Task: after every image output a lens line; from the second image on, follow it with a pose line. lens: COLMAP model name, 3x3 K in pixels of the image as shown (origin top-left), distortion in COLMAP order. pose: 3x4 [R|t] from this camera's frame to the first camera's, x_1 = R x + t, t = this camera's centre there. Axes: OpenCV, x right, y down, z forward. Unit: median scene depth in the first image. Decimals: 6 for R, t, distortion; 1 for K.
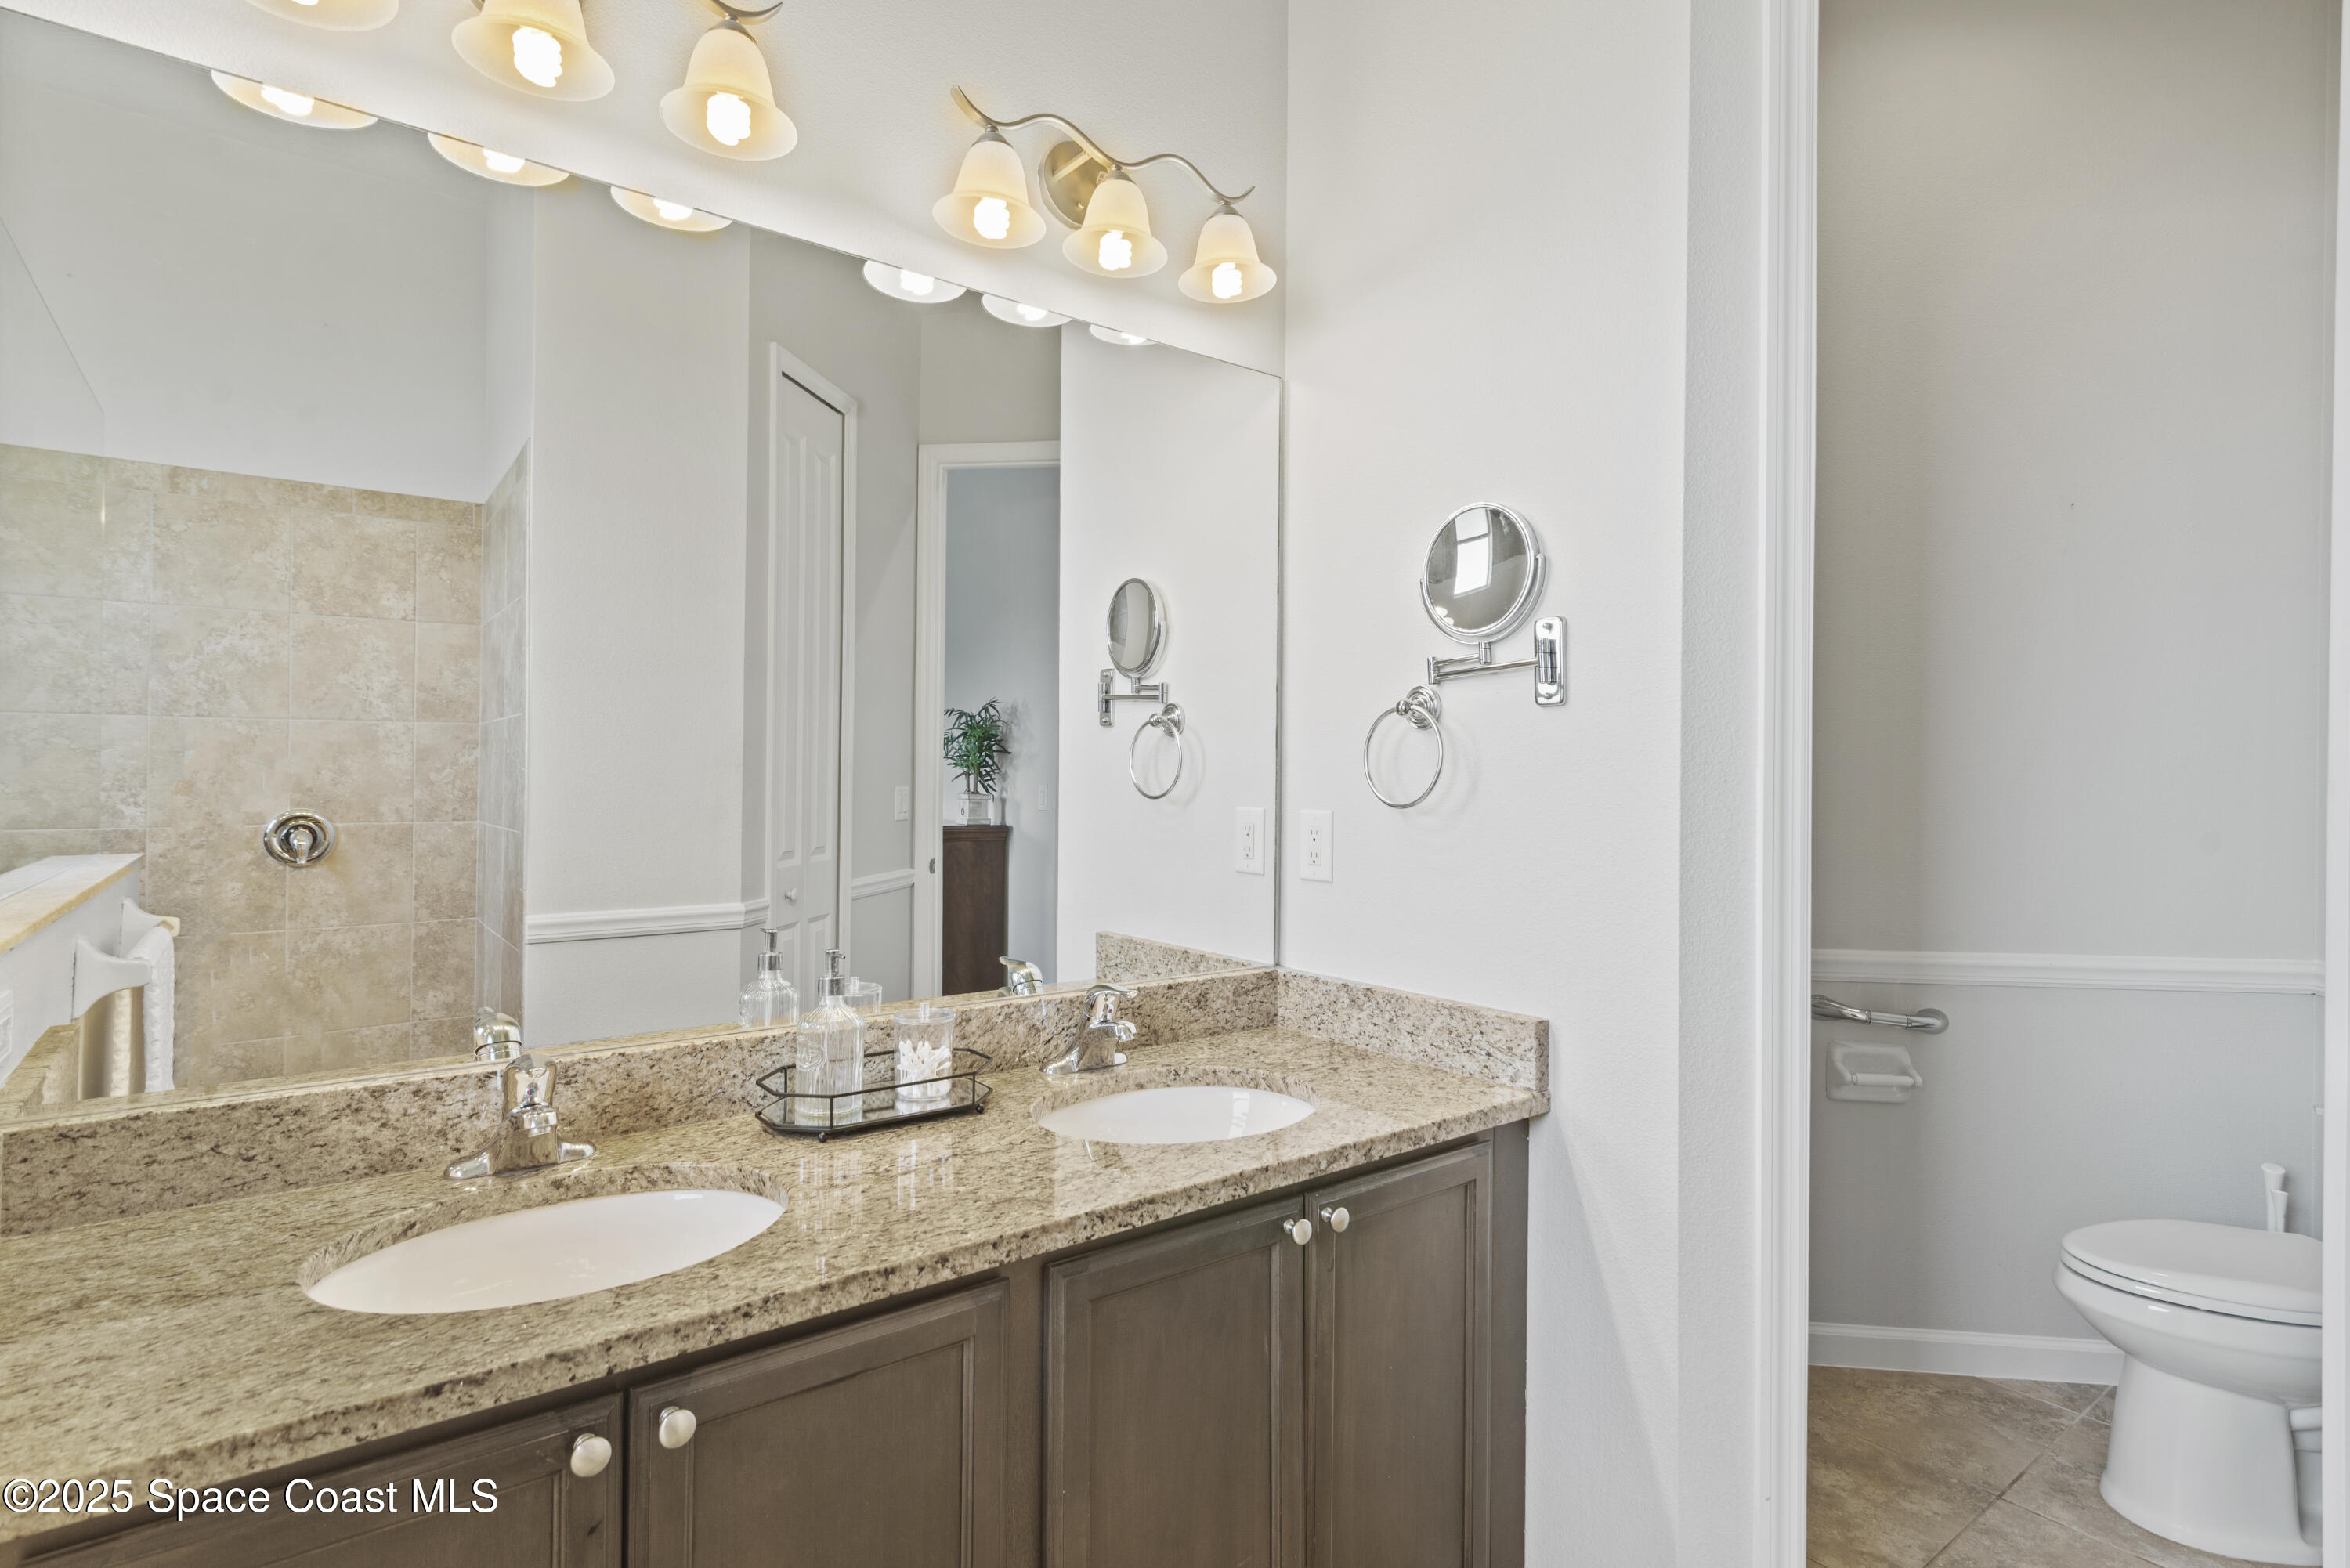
lens RADIAL K [[1190.4, 0, 1173.3], [0, 1190.4, 774.9], [0, 0, 1]] dist [0.010222, -0.002512]
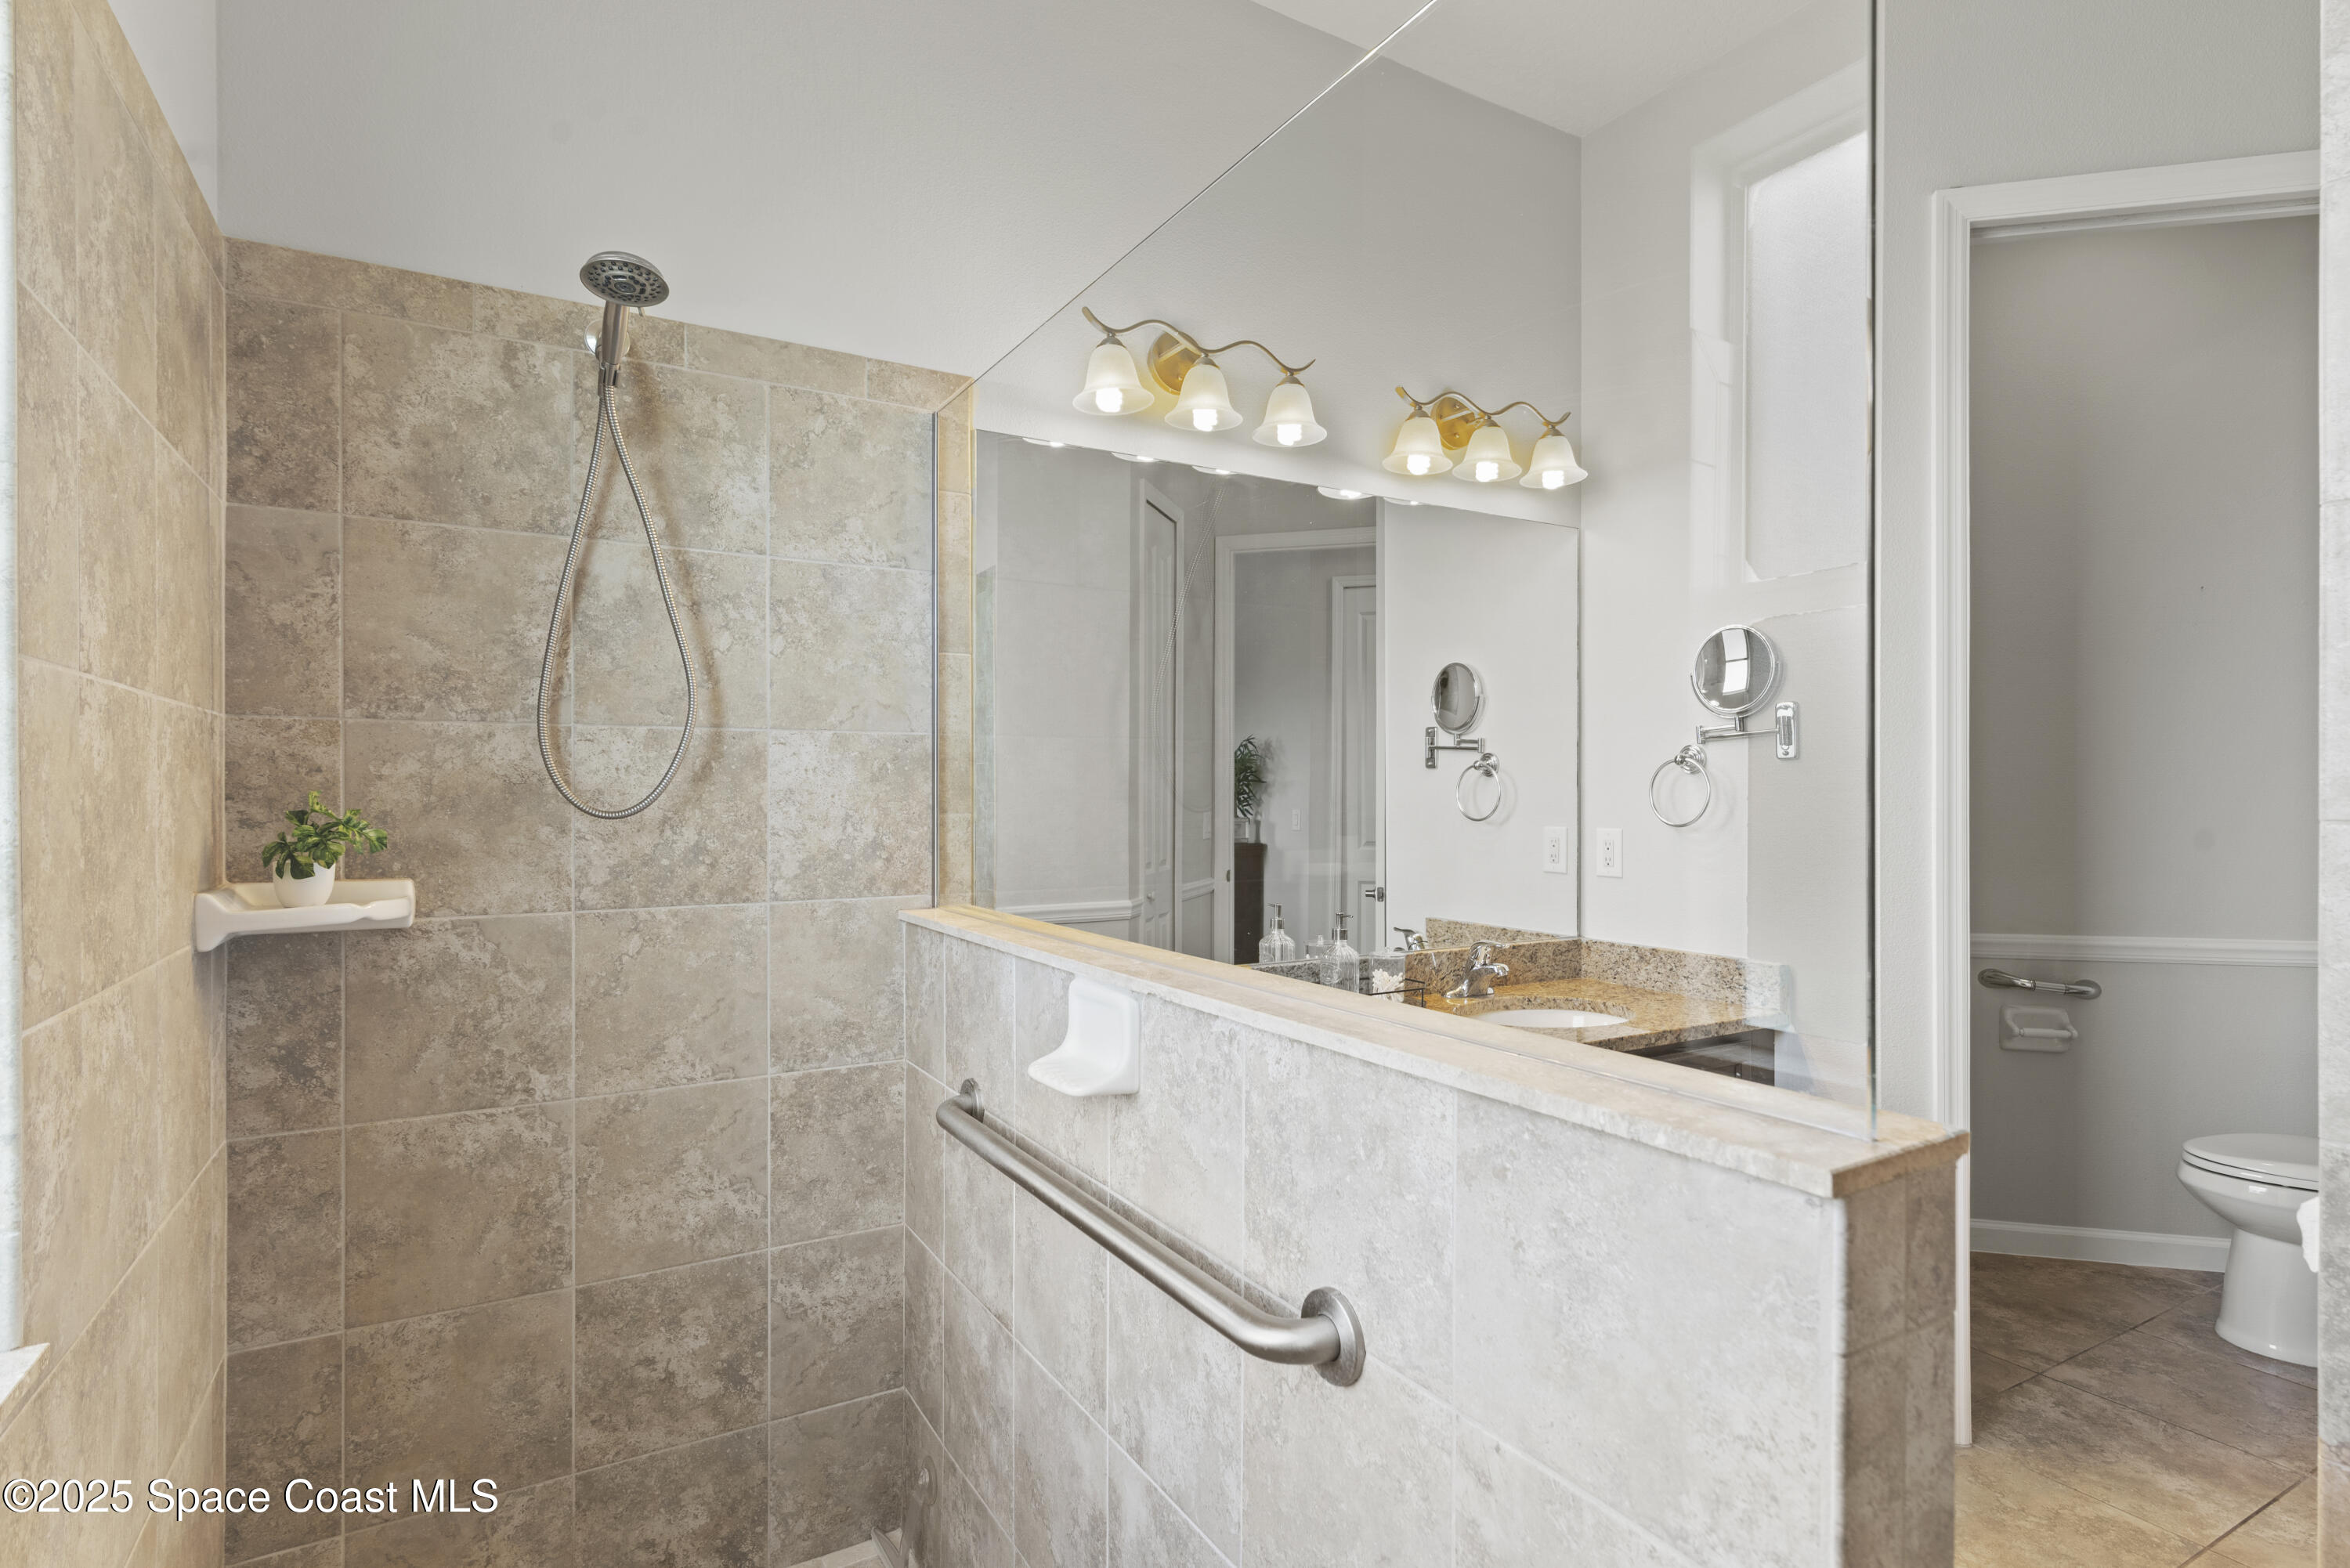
lens RADIAL K [[1190.4, 0, 1173.6], [0, 1190.4, 795.0], [0, 0, 1]] dist [0.010222, -0.002512]
pose [[0.991740, -0.009014, -0.127944, -0.218554], [0.008946, 0.999959, -0.001104, -0.014278], [0.127949, -0.000050, 0.991781, -0.503731]]
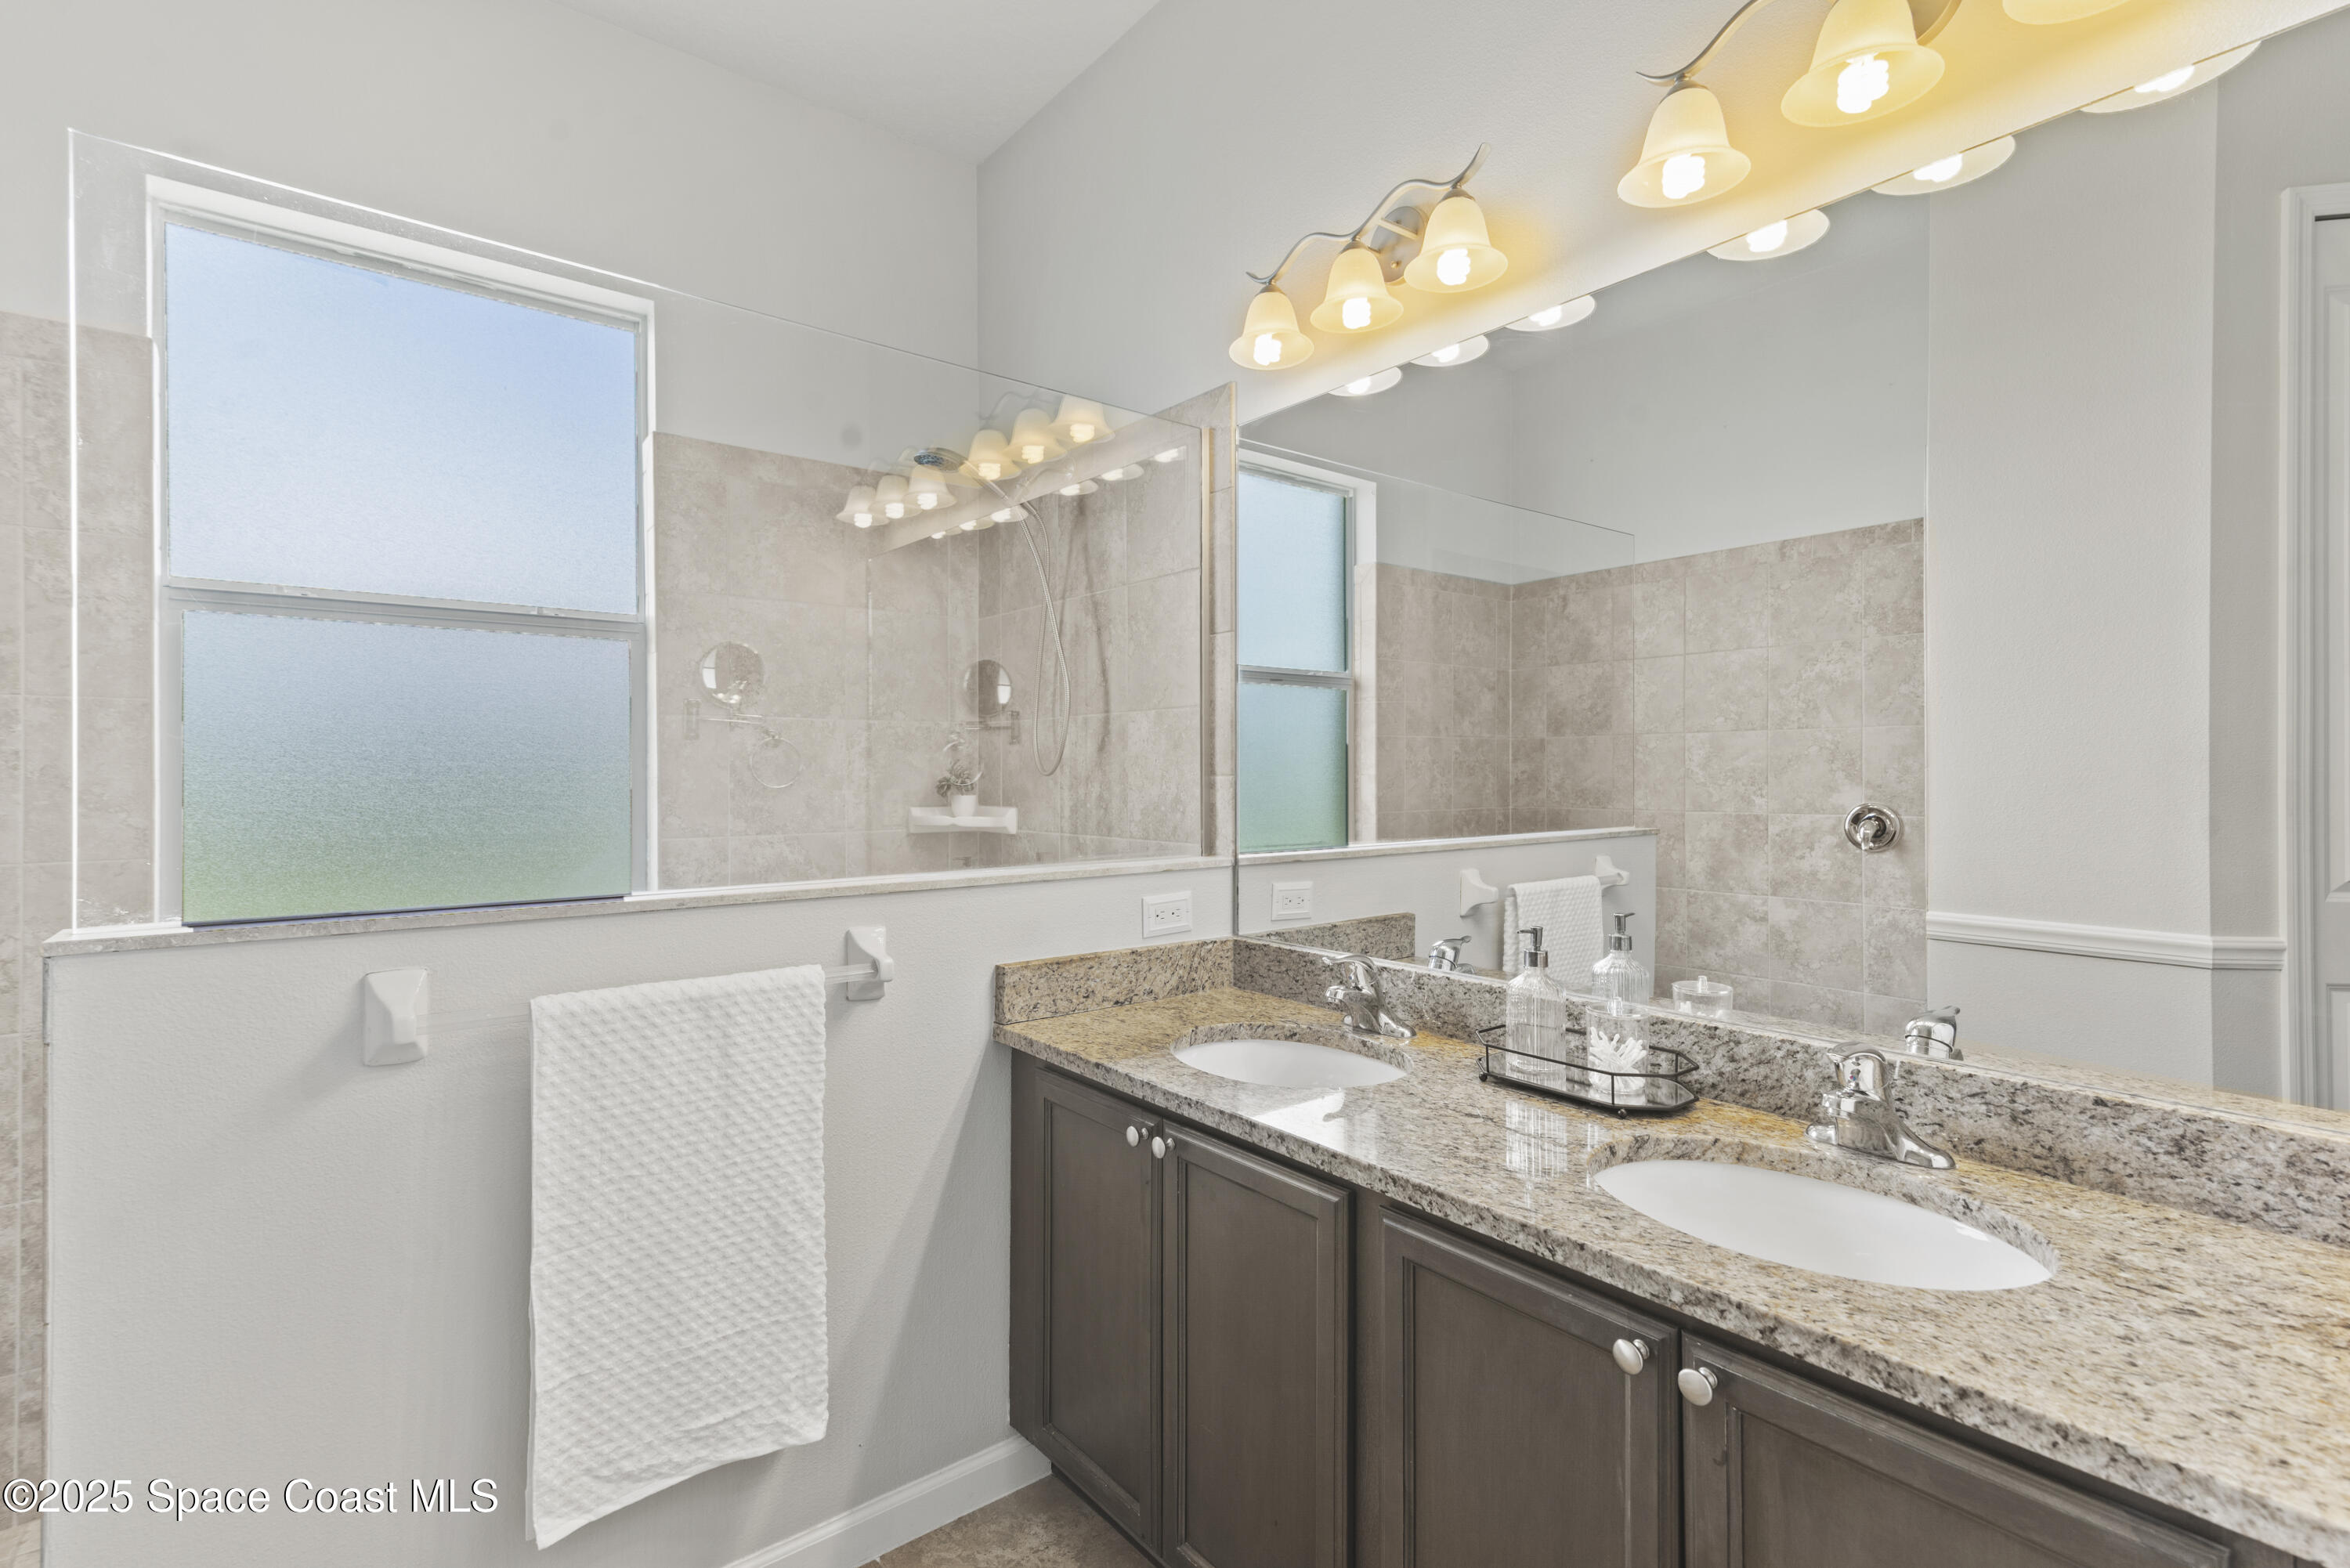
lens RADIAL K [[1064.7, 0, 1136.6], [0, 1064.7, 764.3], [0, 0, 1]] dist [0.013939, -0.001172]
pose [[0.008104, -0.011939, -0.999896, 0.540169], [0.002850, 0.999925, -0.011917, 0.001426], [0.999963, -0.002753, 0.008137, 0.447035]]
